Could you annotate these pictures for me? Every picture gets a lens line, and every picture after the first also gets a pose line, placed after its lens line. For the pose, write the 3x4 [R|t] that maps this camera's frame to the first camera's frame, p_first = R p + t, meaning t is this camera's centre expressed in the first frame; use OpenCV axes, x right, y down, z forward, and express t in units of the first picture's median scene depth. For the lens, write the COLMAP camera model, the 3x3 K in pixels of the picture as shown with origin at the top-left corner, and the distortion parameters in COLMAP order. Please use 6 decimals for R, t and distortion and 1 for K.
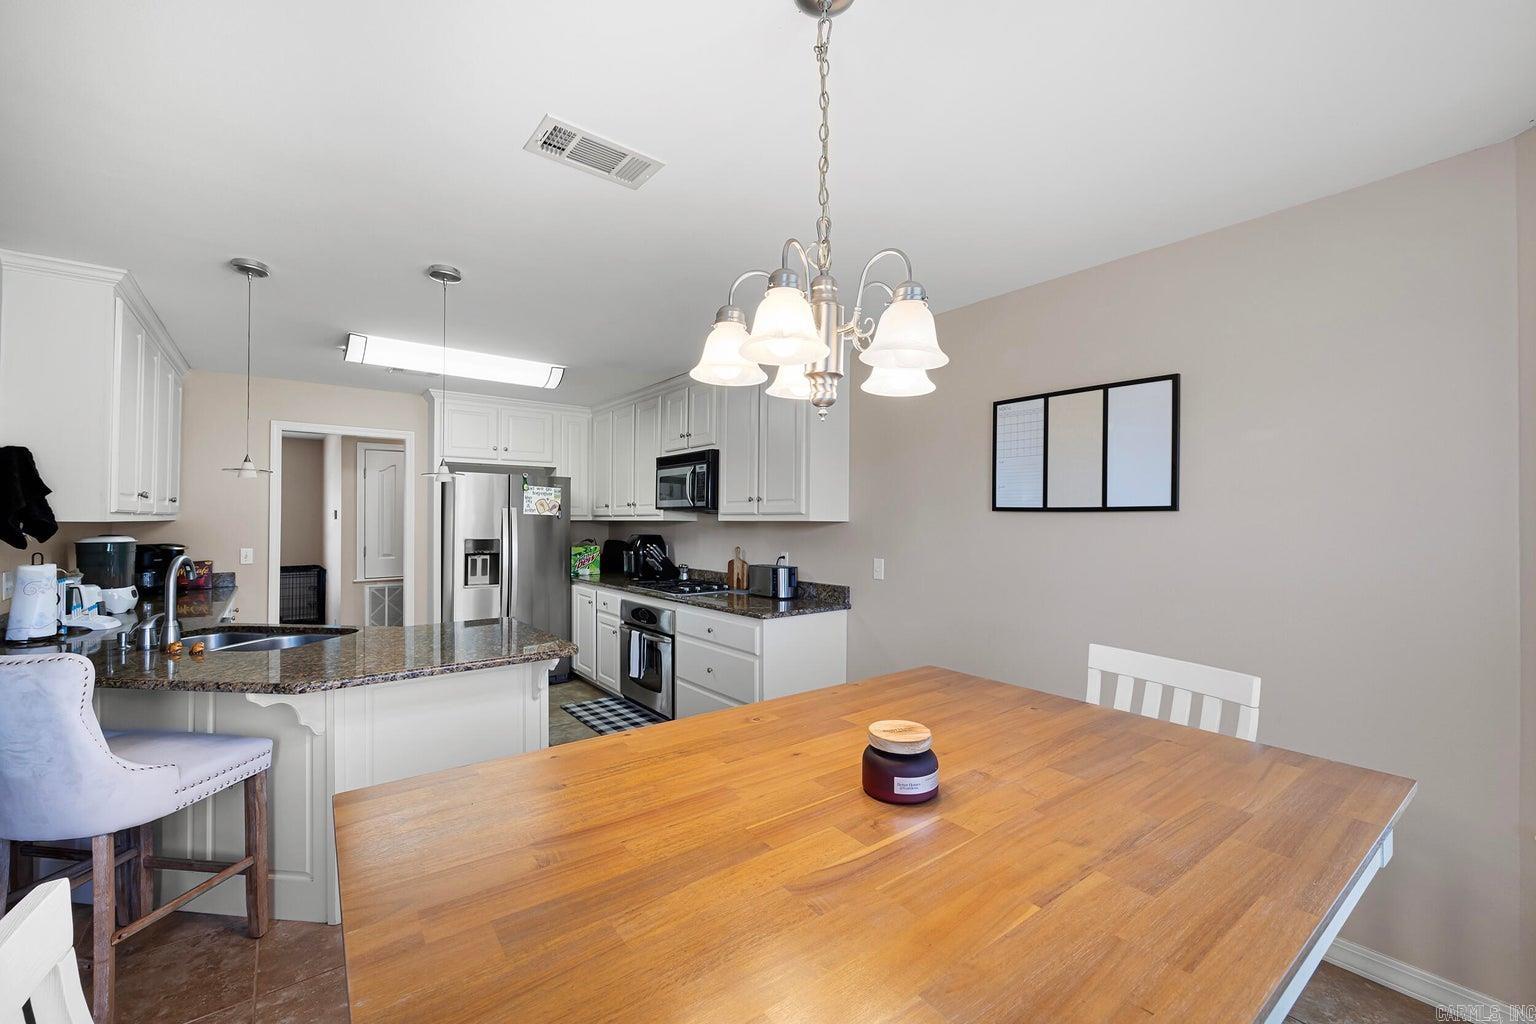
lens RADIAL K [[619.6, 0, 779.7], [0, 619.6, 513.8], [0, 0, 1]] dist [-0.005311, 0.000840]
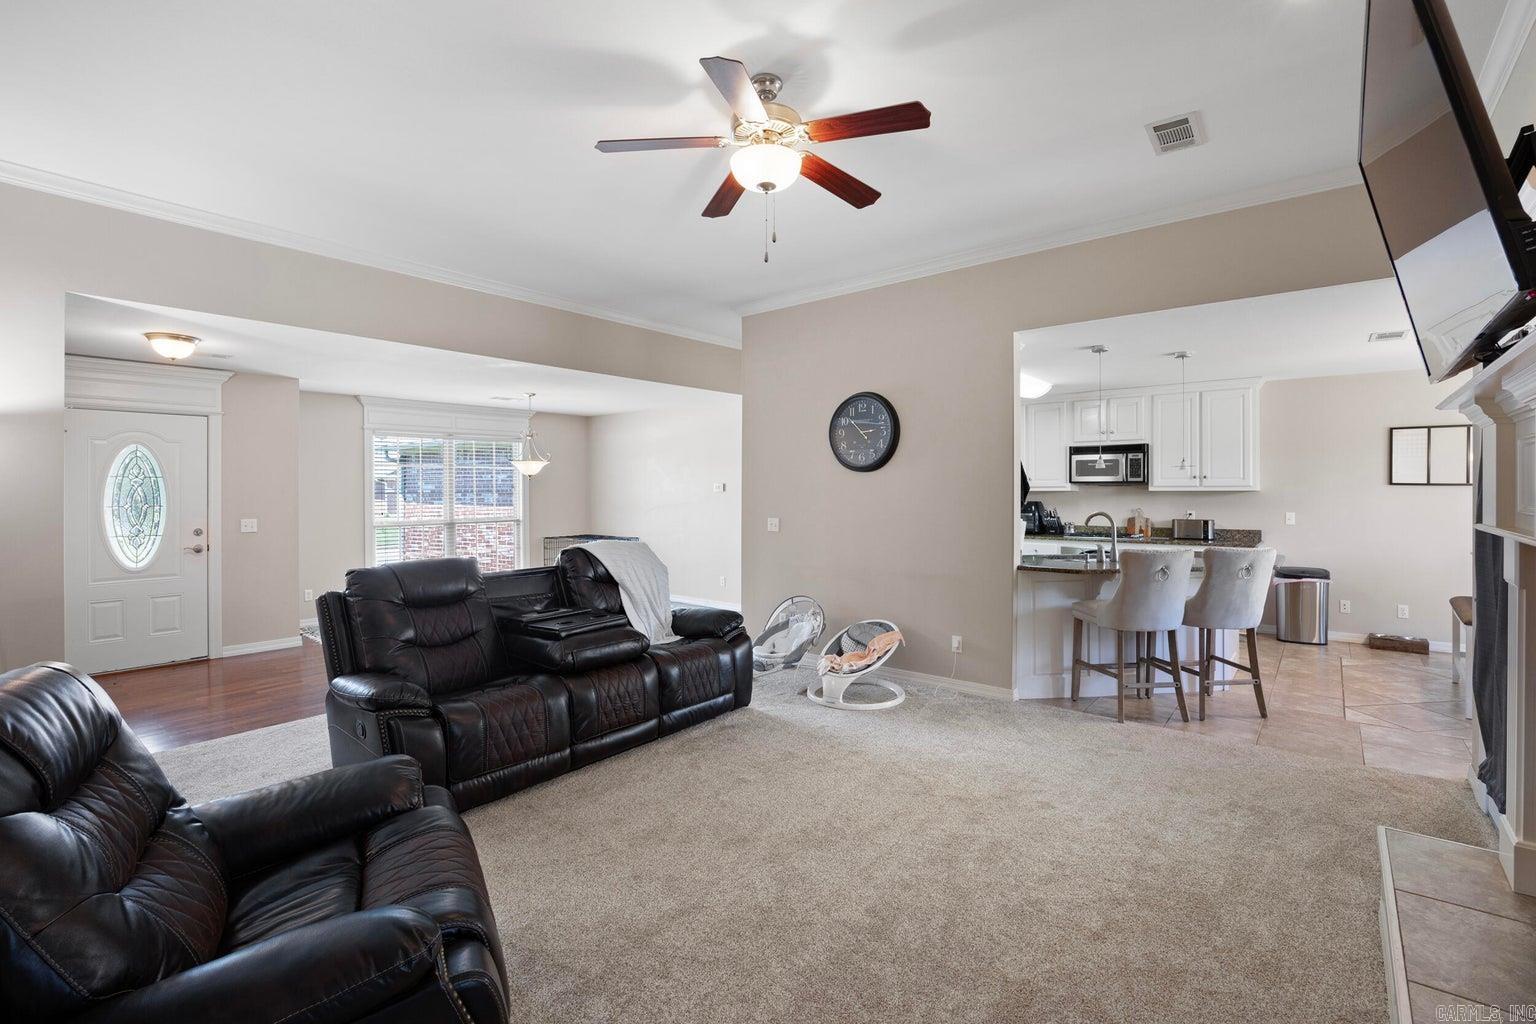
lens RADIAL K [[696.4, 0, 786.7], [0, 696.4, 490.1], [0, 0, 1]] dist [-0.017302, 0.002804]
pose [[0.976067, -0.004953, 0.217413, -1.646005], [0.002697, 0.999939, 0.010671, -0.013612], [-0.217453, -0.009830, 0.976021, -0.564654]]
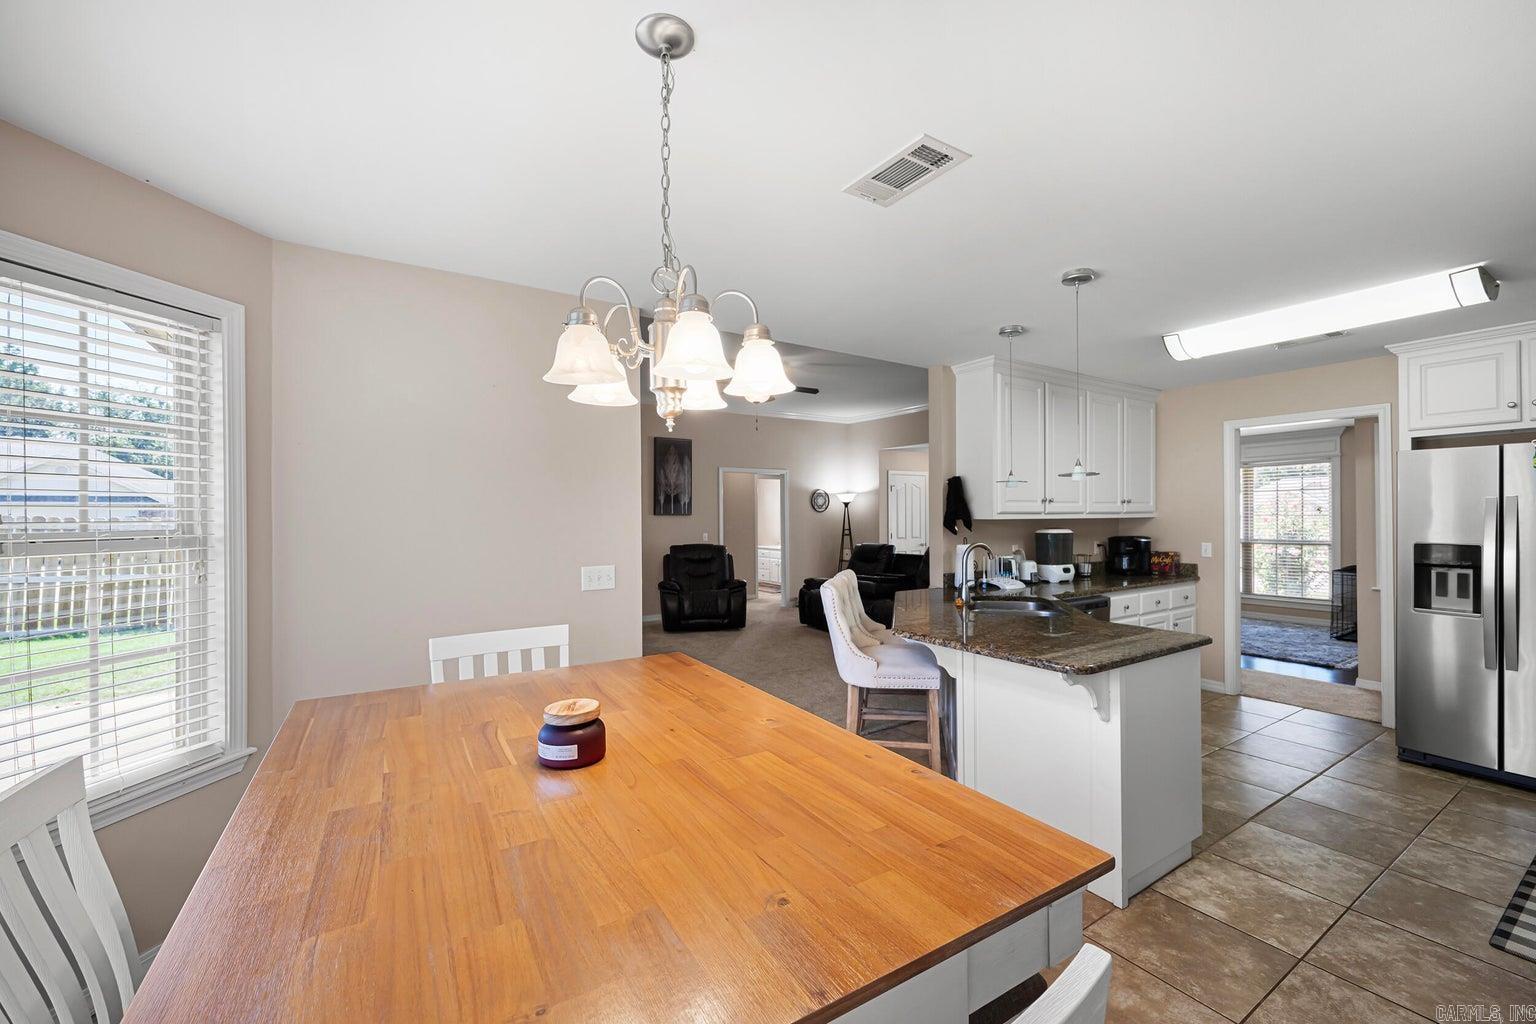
lens RADIAL K [[619.6, 0, 764.6], [0, 619.6, 511.0], [0, 0, 1]] dist [-0.005311, 0.000840]
pose [[-0.111027, -0.008657, -0.993780, 0.403782], [0.014237, 0.999846, -0.010301, 0.000219], [0.993715, -0.015293, -0.110887, 0.460317]]
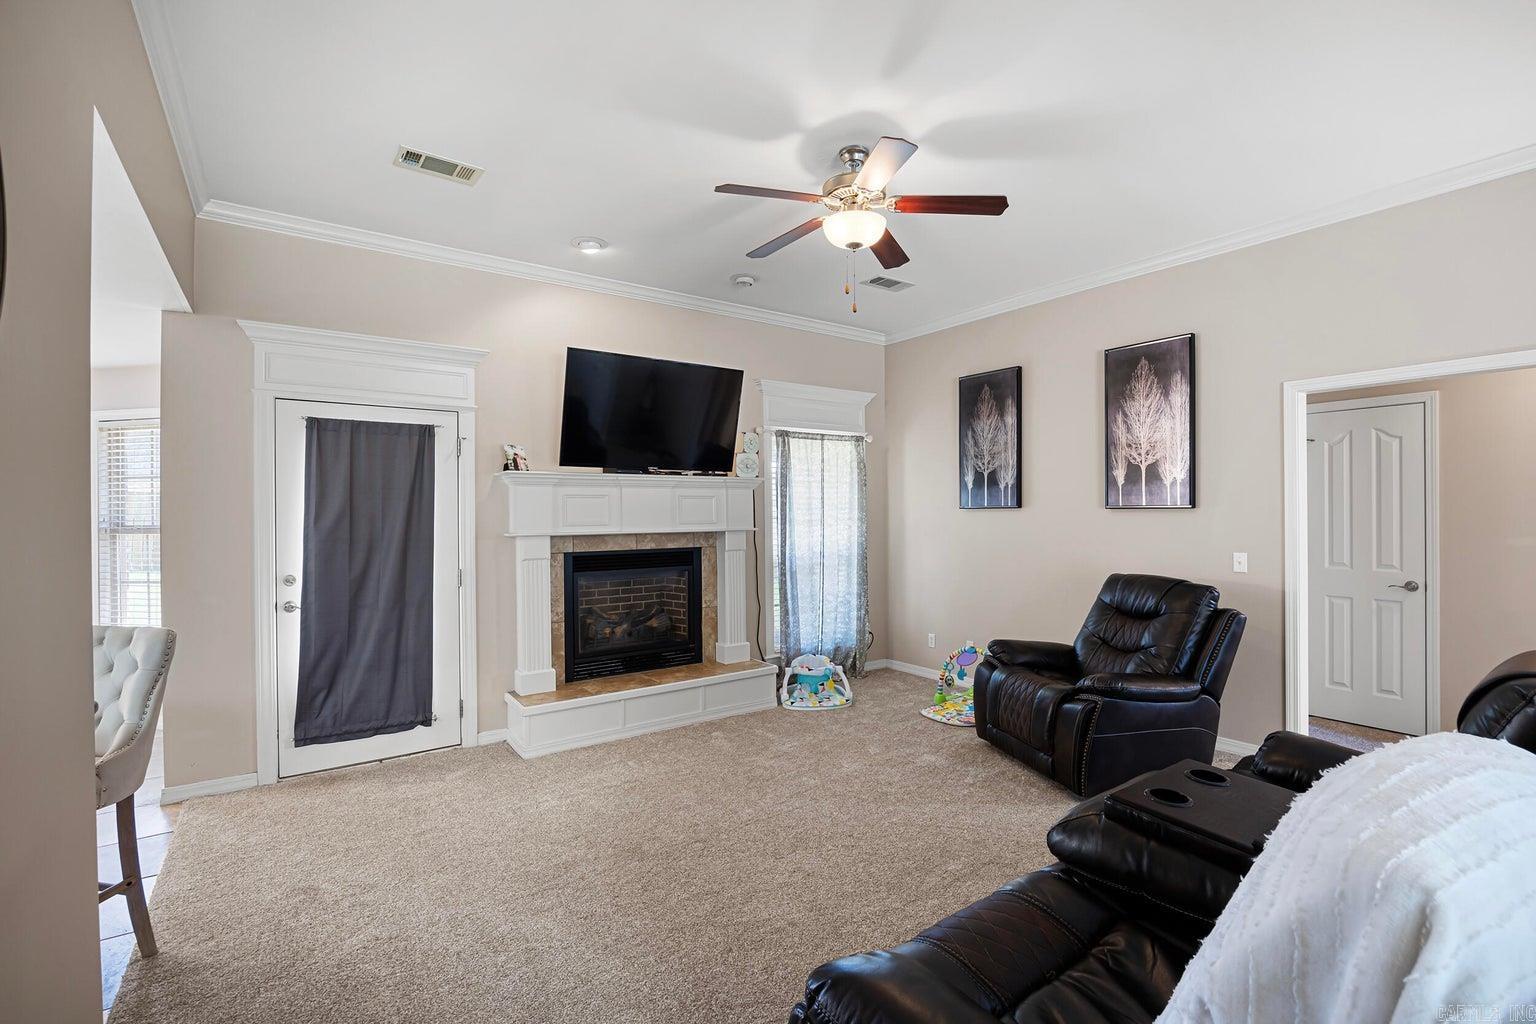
lens RADIAL K [[696.4, 0, 778.9], [0, 696.4, 513.1], [0, 0, 1]] dist [-0.017302, 0.002804]
pose [[-0.998695, 0.007088, 0.050583, -1.437422], [0.006731, 0.999951, -0.007229, -0.000565], [-0.050632, -0.006879, -0.998694, 1.141744]]
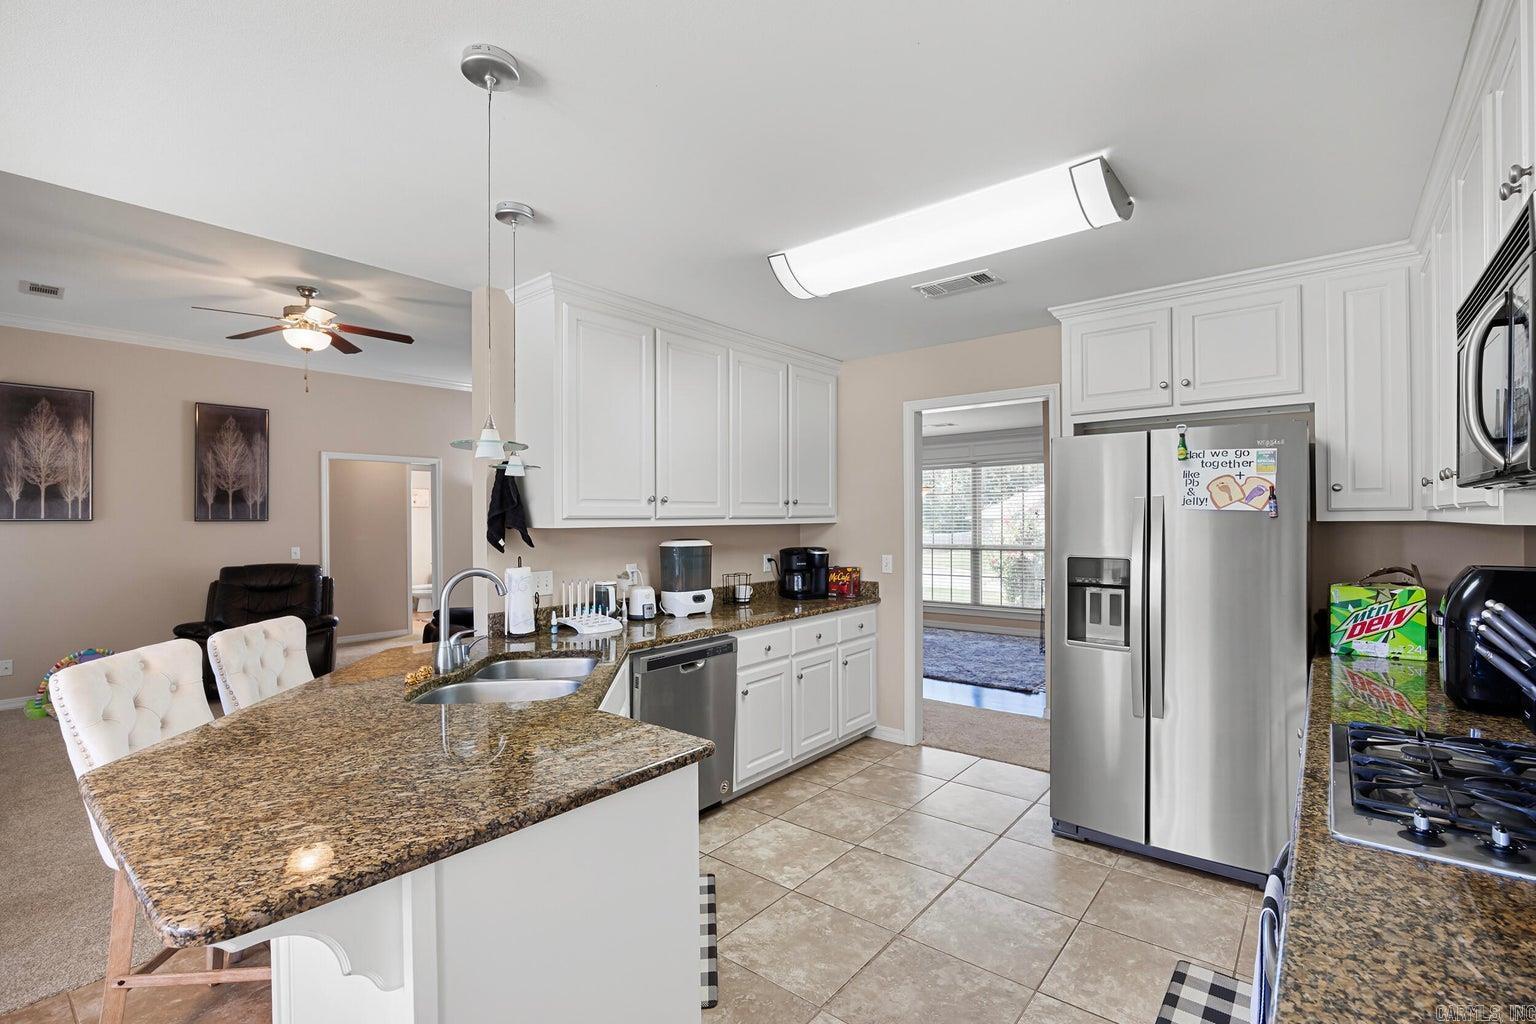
lens RADIAL K [[696.4, 0, 774.9], [0, 696.4, 514.3], [0, 0, 1]] dist [-0.017302, 0.002804]
pose [[0.210211, -0.008765, -0.977617, 0.069520], [0.016852, 0.999844, -0.005341, 0.002420], [0.977511, -0.015352, 0.210326, 0.852616]]
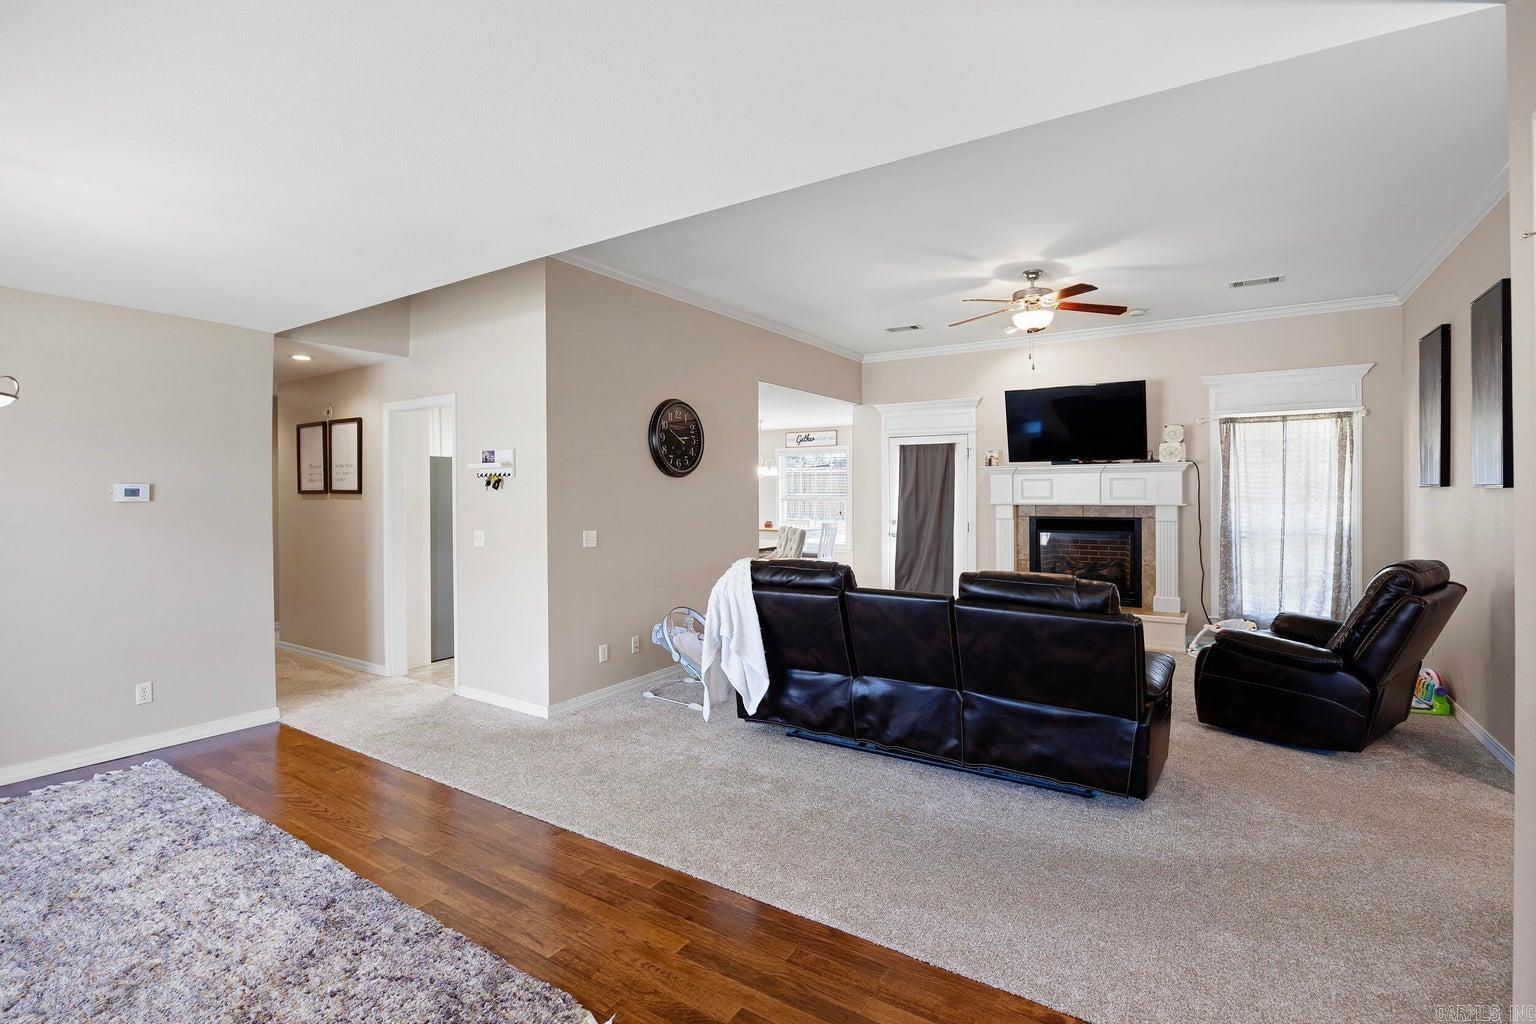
lens RADIAL K [[696.4, 0, 778.8], [0, 696.4, 493.6], [0, 0, 1]] dist [-0.017302, 0.002804]
pose [[-0.324480, 0.000357, 0.945893, -2.722368], [-0.004338, 0.999989, -0.001865, 0.002087], [-0.945883, -0.004709, -0.324474, 1.223483]]
